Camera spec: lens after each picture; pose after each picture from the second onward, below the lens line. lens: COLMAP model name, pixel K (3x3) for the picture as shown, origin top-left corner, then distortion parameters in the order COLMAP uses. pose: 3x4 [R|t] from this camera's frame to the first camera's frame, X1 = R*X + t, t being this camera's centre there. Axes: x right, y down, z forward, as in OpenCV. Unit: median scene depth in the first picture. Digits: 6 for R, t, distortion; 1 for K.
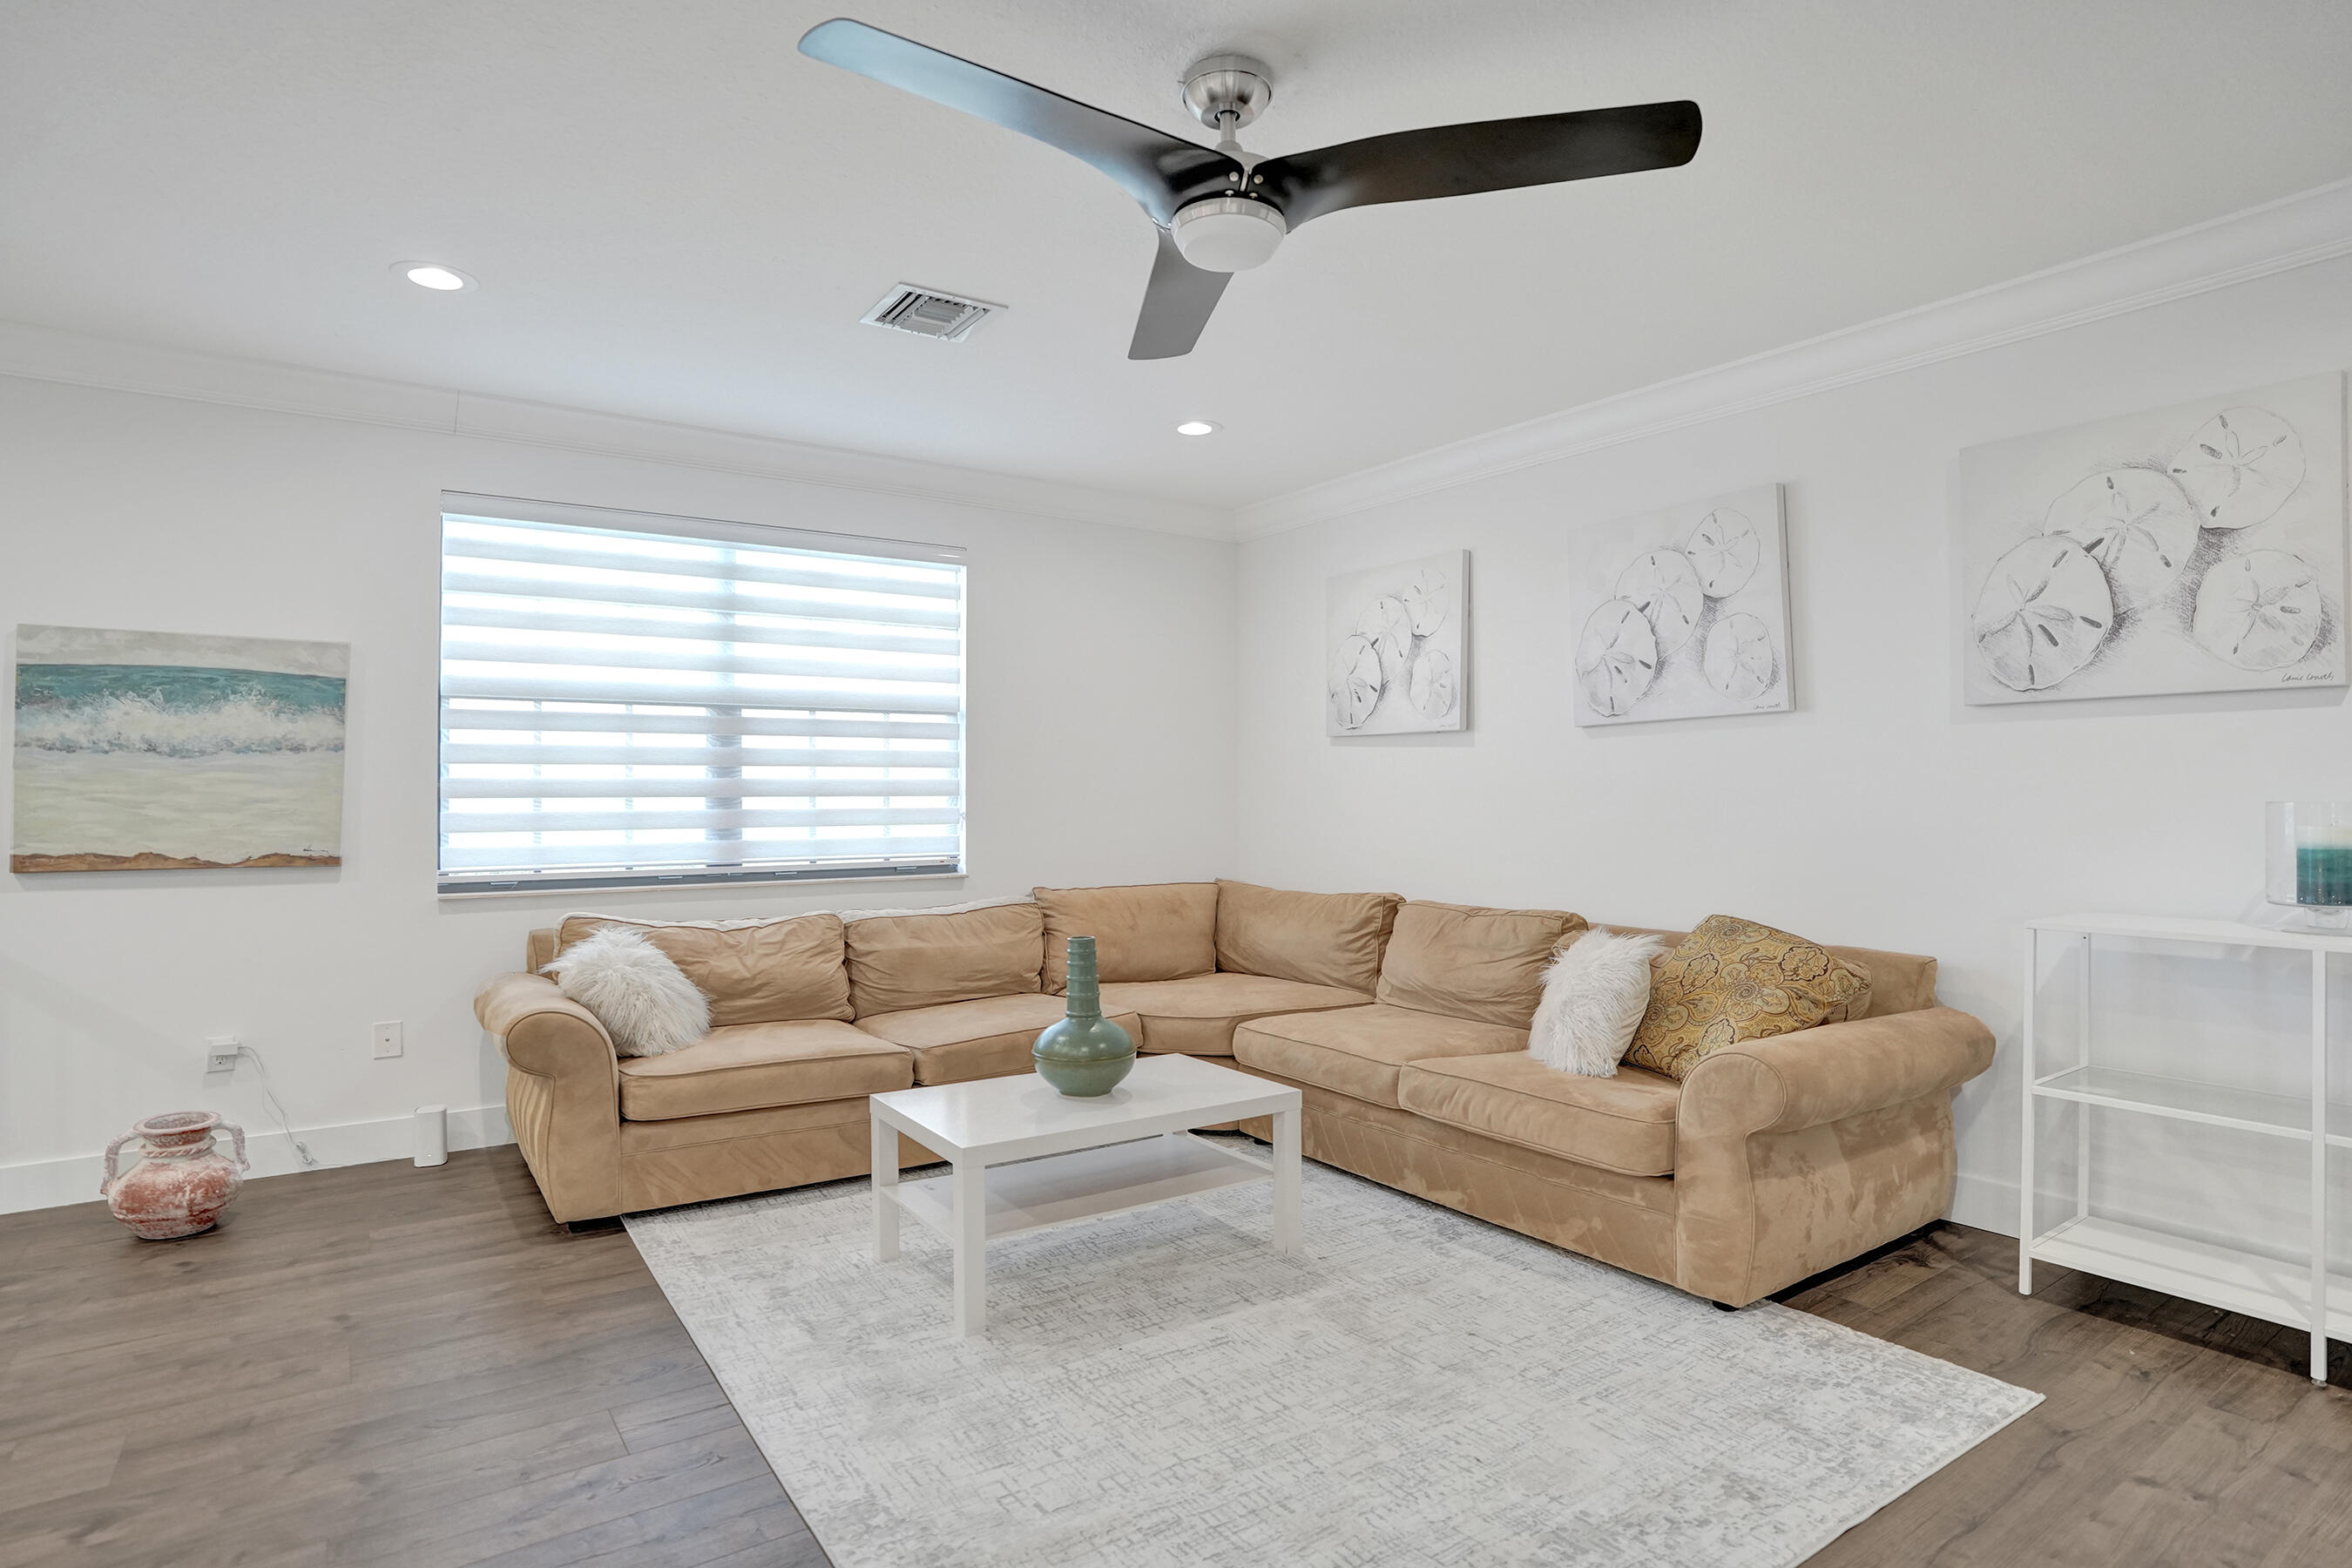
lens RADIAL K [[1222.8, 0, 1192.5], [0, 1222.8, 773.2], [0, 0, 1]] dist [-0.070095, 0.026569]
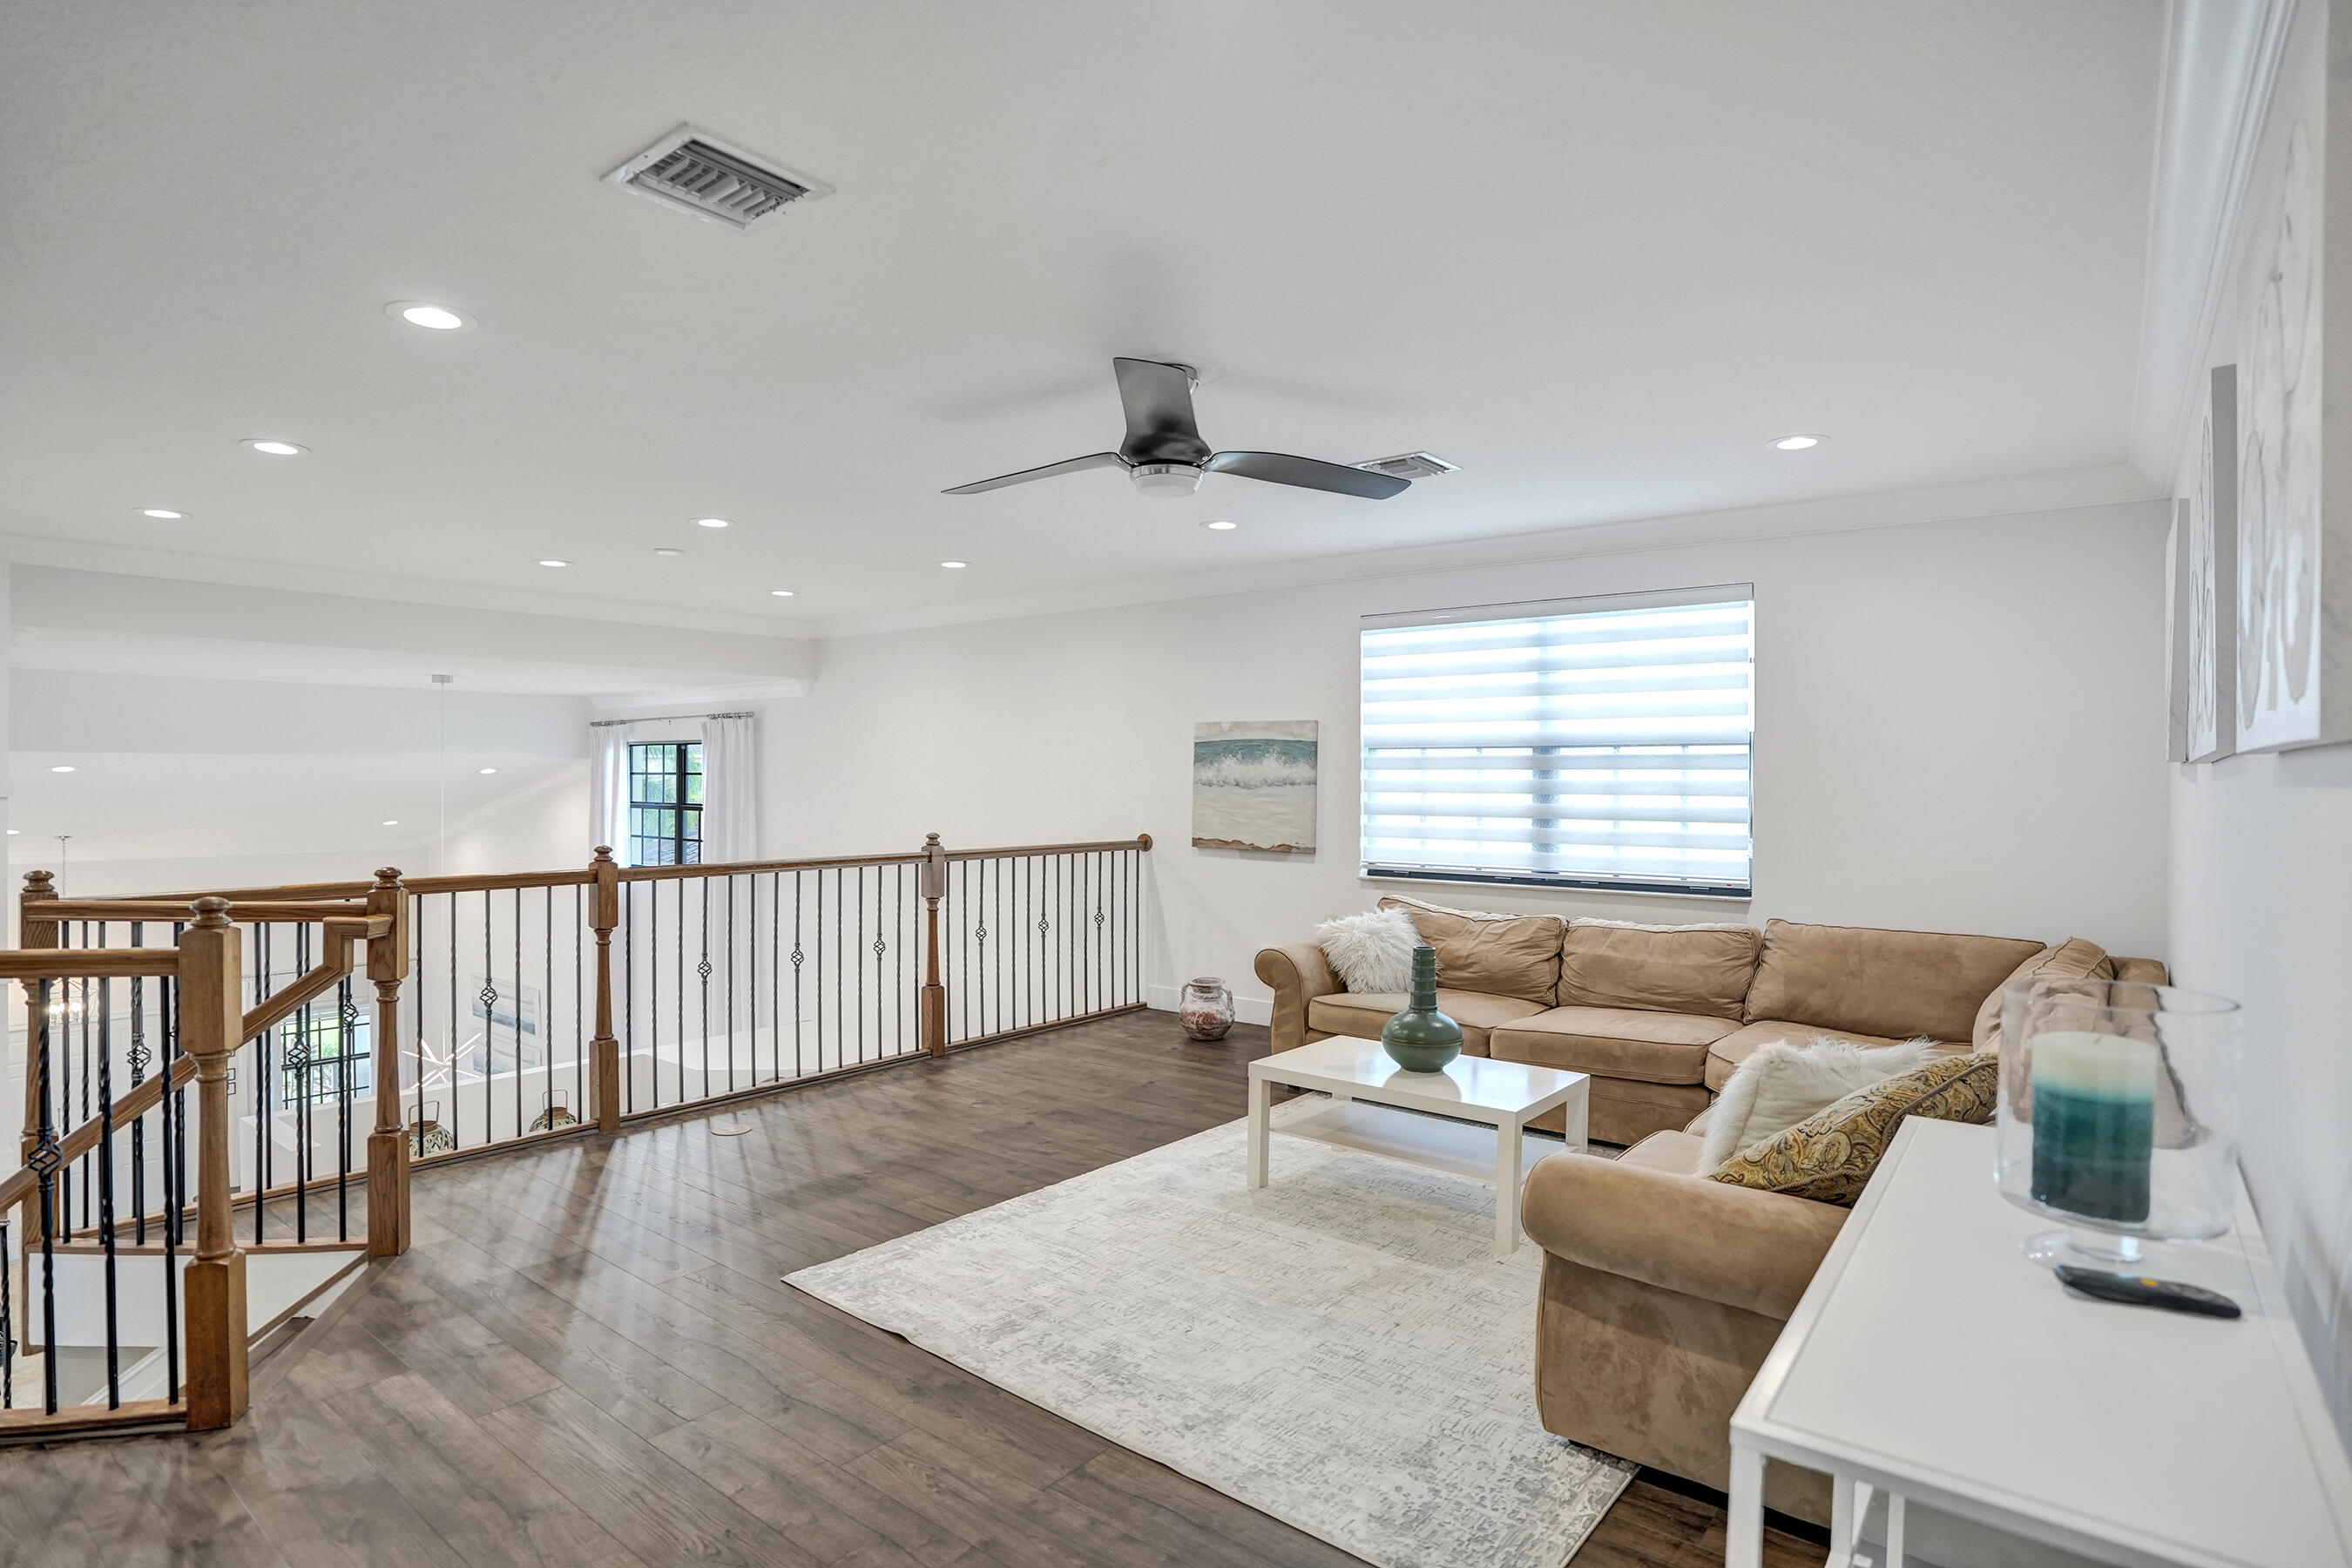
lens RADIAL K [[1222.8, 0, 1183.6], [0, 1222.8, 776.2], [0, 0, 1]] dist [-0.070095, 0.026569]
pose [[0.288377, 0.005680, -0.957500, 0.887002], [0.008968, 0.999923, 0.008633, -0.047888], [0.957475, -0.011076, 0.288304, 0.334006]]
